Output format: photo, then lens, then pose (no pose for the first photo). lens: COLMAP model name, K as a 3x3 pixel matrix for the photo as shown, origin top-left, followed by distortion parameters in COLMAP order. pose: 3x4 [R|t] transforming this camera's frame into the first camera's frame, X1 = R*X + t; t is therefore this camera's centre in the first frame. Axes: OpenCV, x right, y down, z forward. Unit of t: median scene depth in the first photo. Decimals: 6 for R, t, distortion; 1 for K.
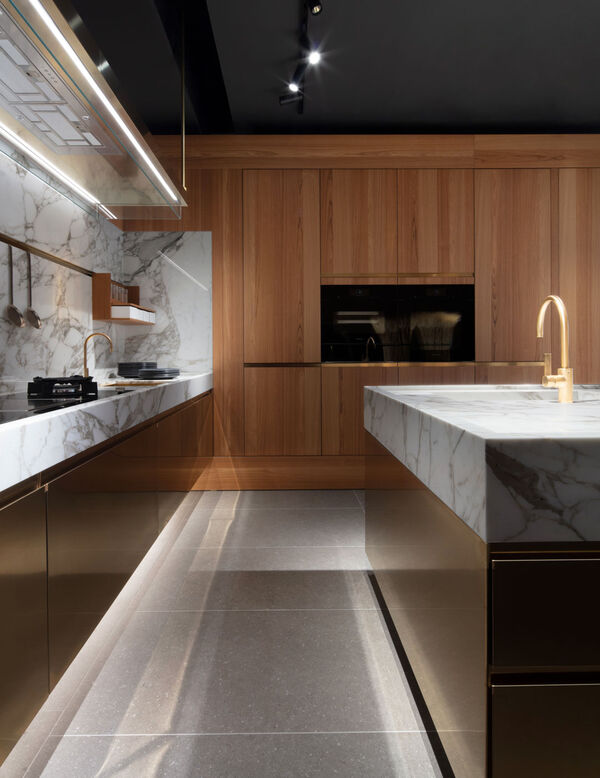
lens RADIAL K [[432.0, 0, 281.3], [0, 432.0, 357.9], [0, 0, 1]] dist [0.003747, 0.001057]
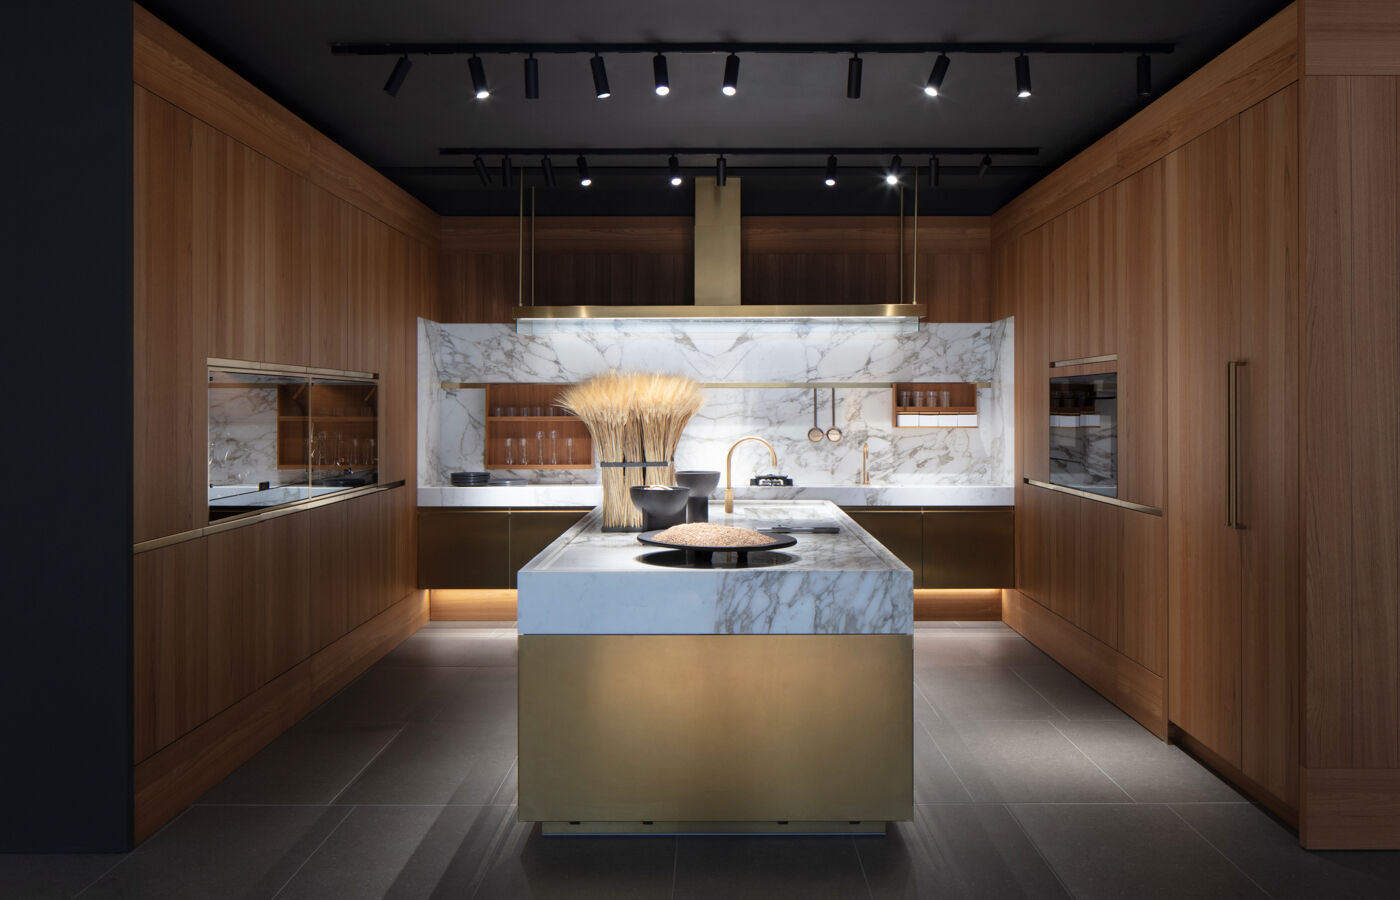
lens RADIAL K [[1297.8, 0, 714.0], [0, 1297.8, 404.5], [0, 0, 1]] dist [-0.003753, 0.000000]
pose [[-0.020596, 0.006782, -0.999765, 2.299632], [-0.008804, 0.999937, 0.006965, -0.134280], [0.999749, 0.008946, -0.020535, 0.476351]]
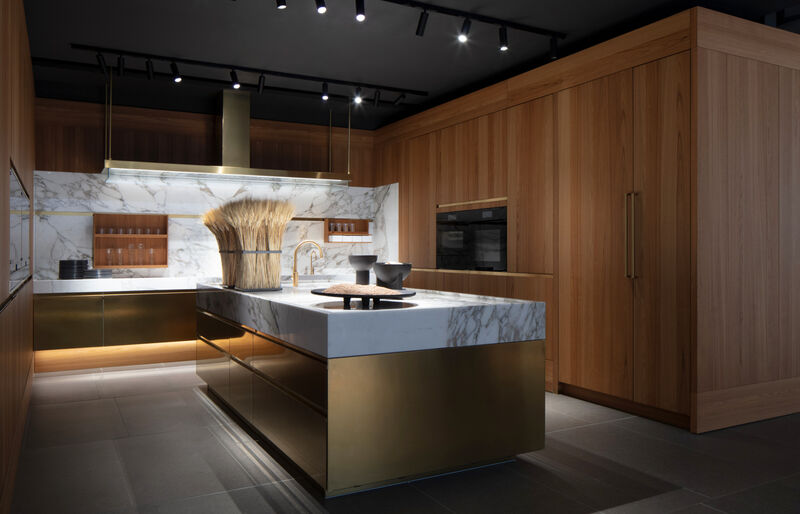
lens RADIAL K [[634.8, 0, 400.6], [0, 634.8, 252.1], [0, 0, 1]] dist [-0.004001, -0.002233]
pose [[0.464953, 0.008001, -0.885299, 1.852866], [-0.011265, 0.999932, 0.003121, -0.048622], [0.885264, 0.008522, 0.465012, -0.055367]]
